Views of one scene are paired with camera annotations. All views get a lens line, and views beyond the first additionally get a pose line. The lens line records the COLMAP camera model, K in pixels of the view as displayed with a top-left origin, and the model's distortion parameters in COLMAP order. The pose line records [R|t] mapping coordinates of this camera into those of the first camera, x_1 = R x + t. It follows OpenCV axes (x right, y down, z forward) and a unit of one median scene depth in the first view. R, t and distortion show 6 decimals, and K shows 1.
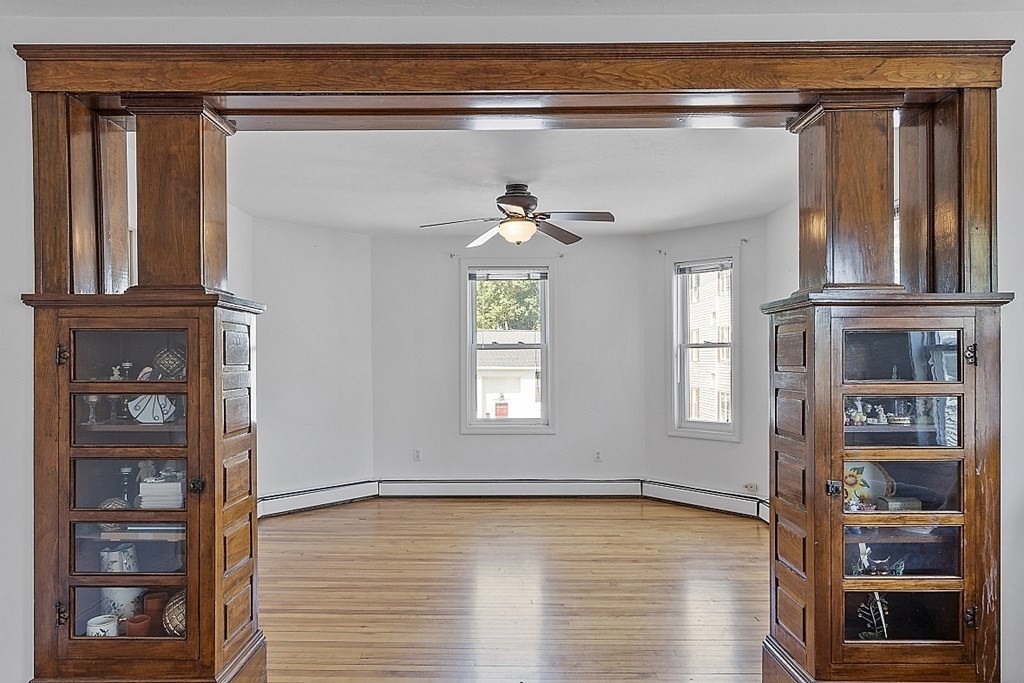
lens RADIAL K [[662.0, 0, 511.0], [0, 662.0, 362.2], [0, 0, 1]] dist [0.006687, -0.002631]
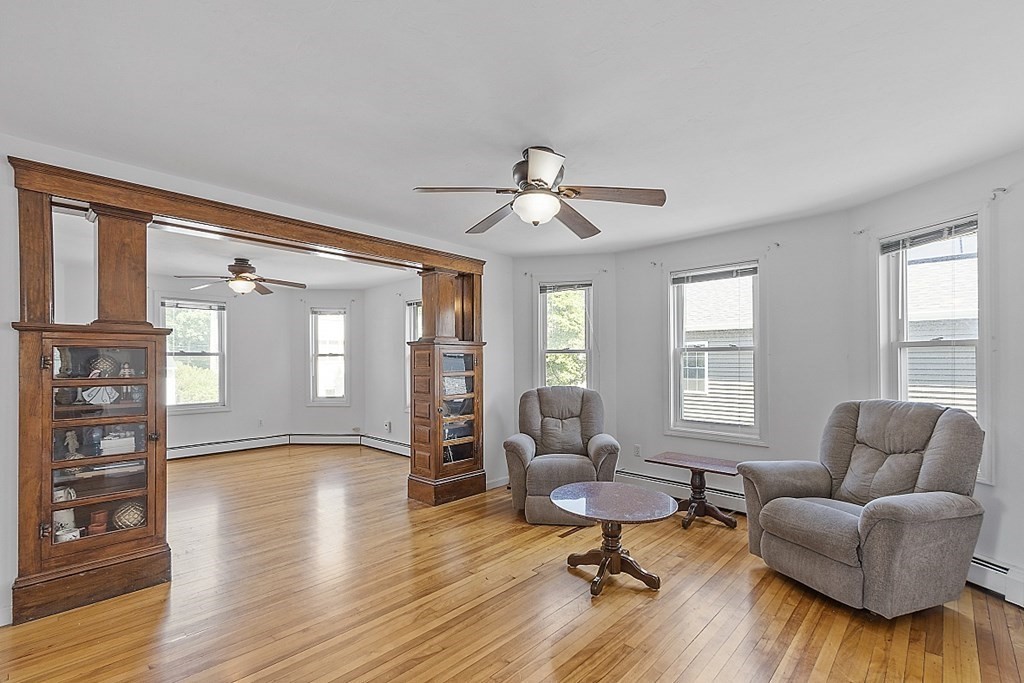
lens RADIAL K [[453.1, 0, 494.2], [0, 453.1, 360.2], [0, 0, 1]] dist [0.000282, -0.001353]
pose [[0.699403, 0.002681, 0.714723, -0.691052], [0.001917, 0.999982, -0.005627, -0.008138], [-0.714725, 0.005305, 0.699385, -0.480969]]
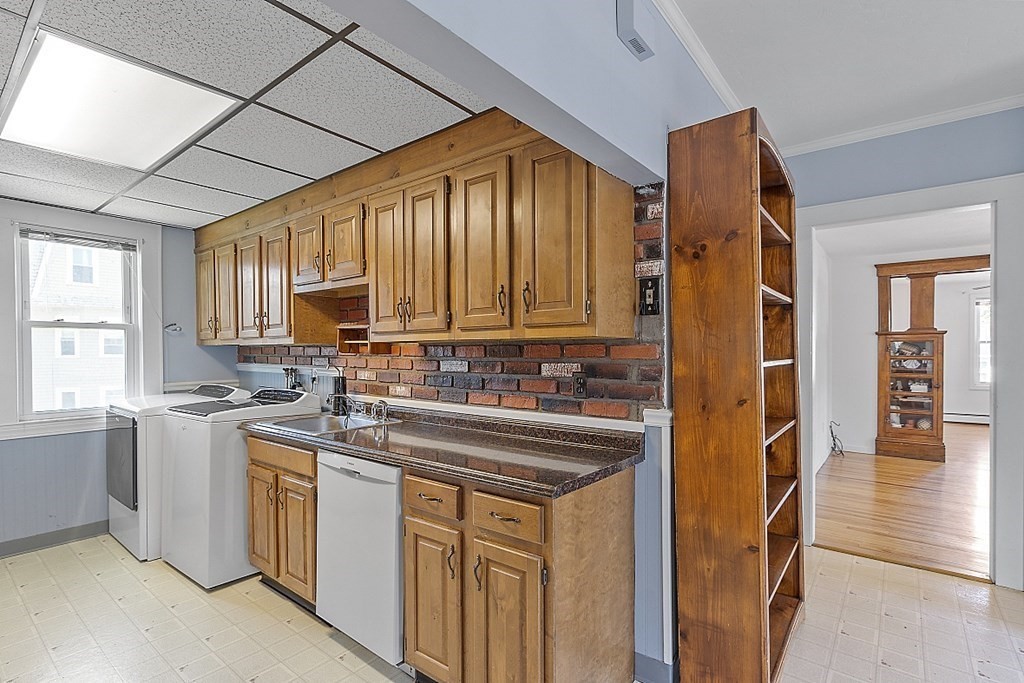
lens RADIAL K [[503.1, 0, 508.7], [0, 503.1, 356.5], [0, 0, 1]] dist [-0.000846, 0.001197]
pose [[0.791163, 0.005847, -0.611577, -0.627087], [0.001410, 0.999934, 0.011384, -0.000862], [0.611604, -0.009869, 0.791103, -2.385747]]
